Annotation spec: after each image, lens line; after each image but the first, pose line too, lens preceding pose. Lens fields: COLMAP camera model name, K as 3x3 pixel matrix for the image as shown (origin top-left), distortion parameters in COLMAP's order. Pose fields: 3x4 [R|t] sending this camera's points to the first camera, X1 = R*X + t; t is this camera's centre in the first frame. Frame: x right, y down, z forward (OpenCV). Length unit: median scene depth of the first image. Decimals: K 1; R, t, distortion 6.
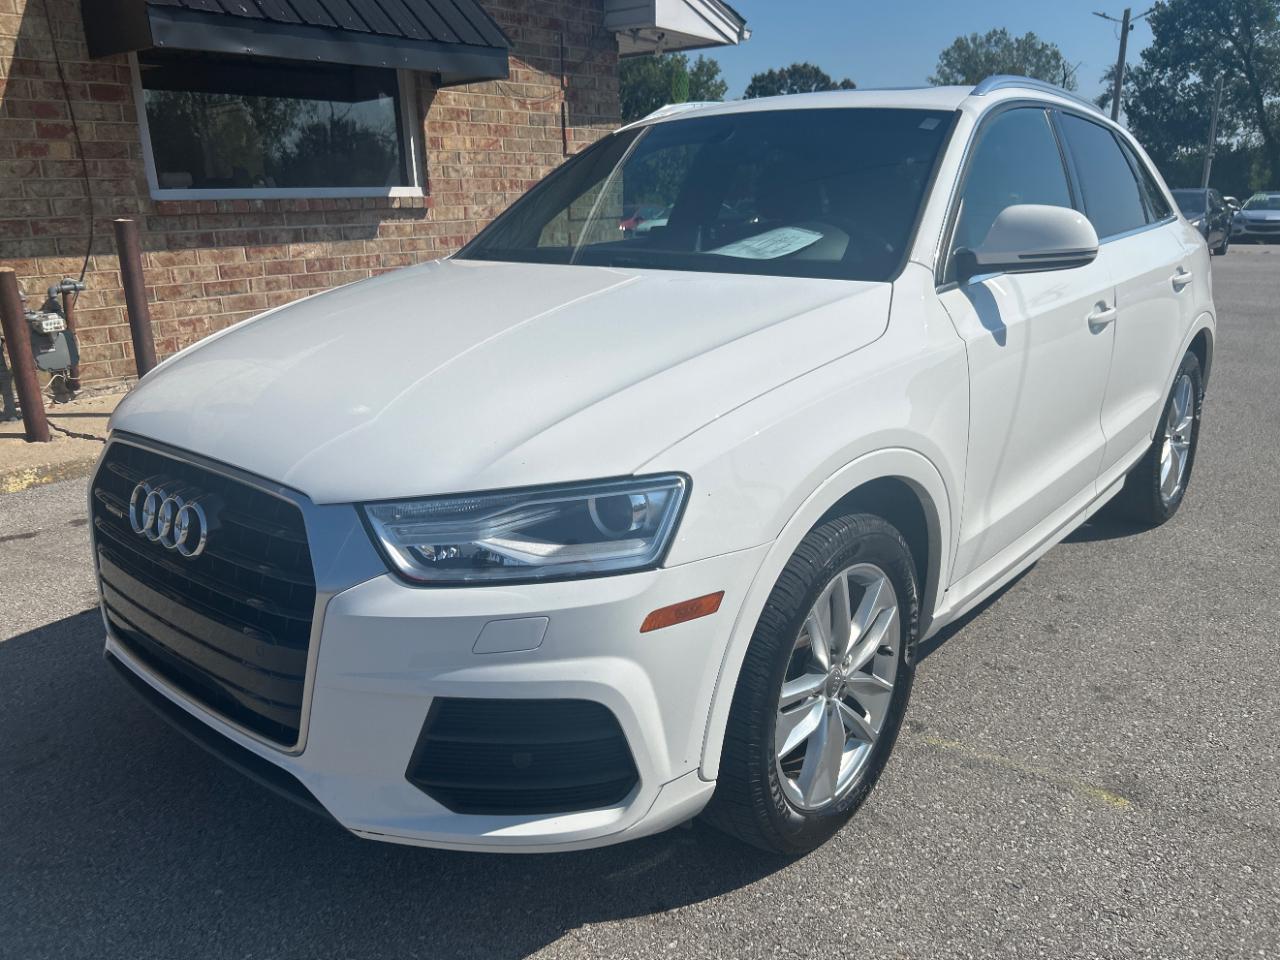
lens RADIAL K [[962.2, 0, 638.0], [0, 962.2, 484.7], [0, 0, 1]] dist [0.040890, -0.044908]
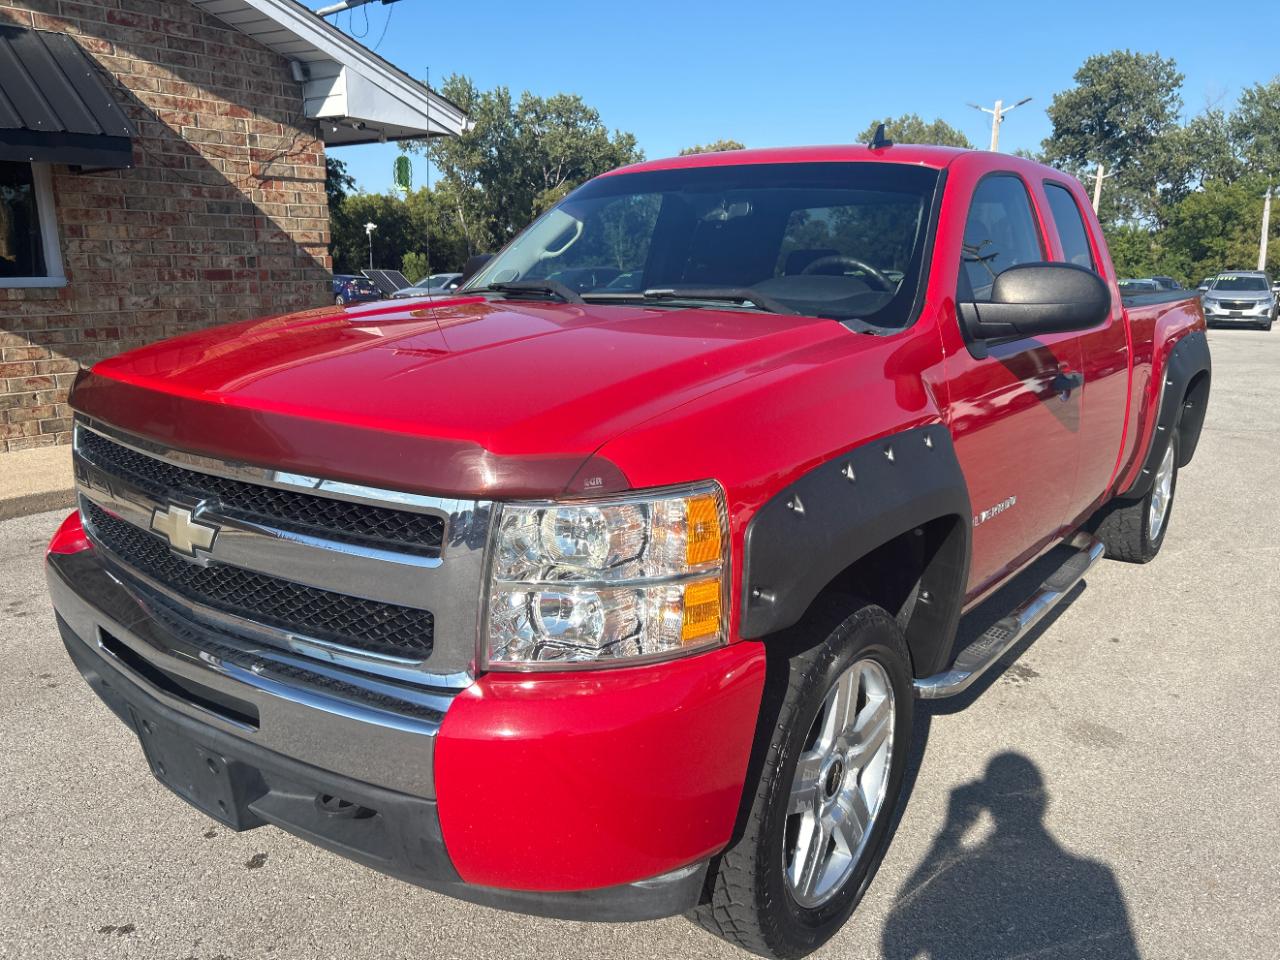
lens RADIAL K [[962.2, 0, 636.8], [0, 962.2, 483.4], [0, 0, 1]] dist [0.040890, -0.044908]
pose [[0.998382, 0.007990, 0.056307, 0.276801], [-0.004338, 0.997896, -0.064684, -0.050283], [-0.056705, 0.064335, 0.996316, 0.046804]]
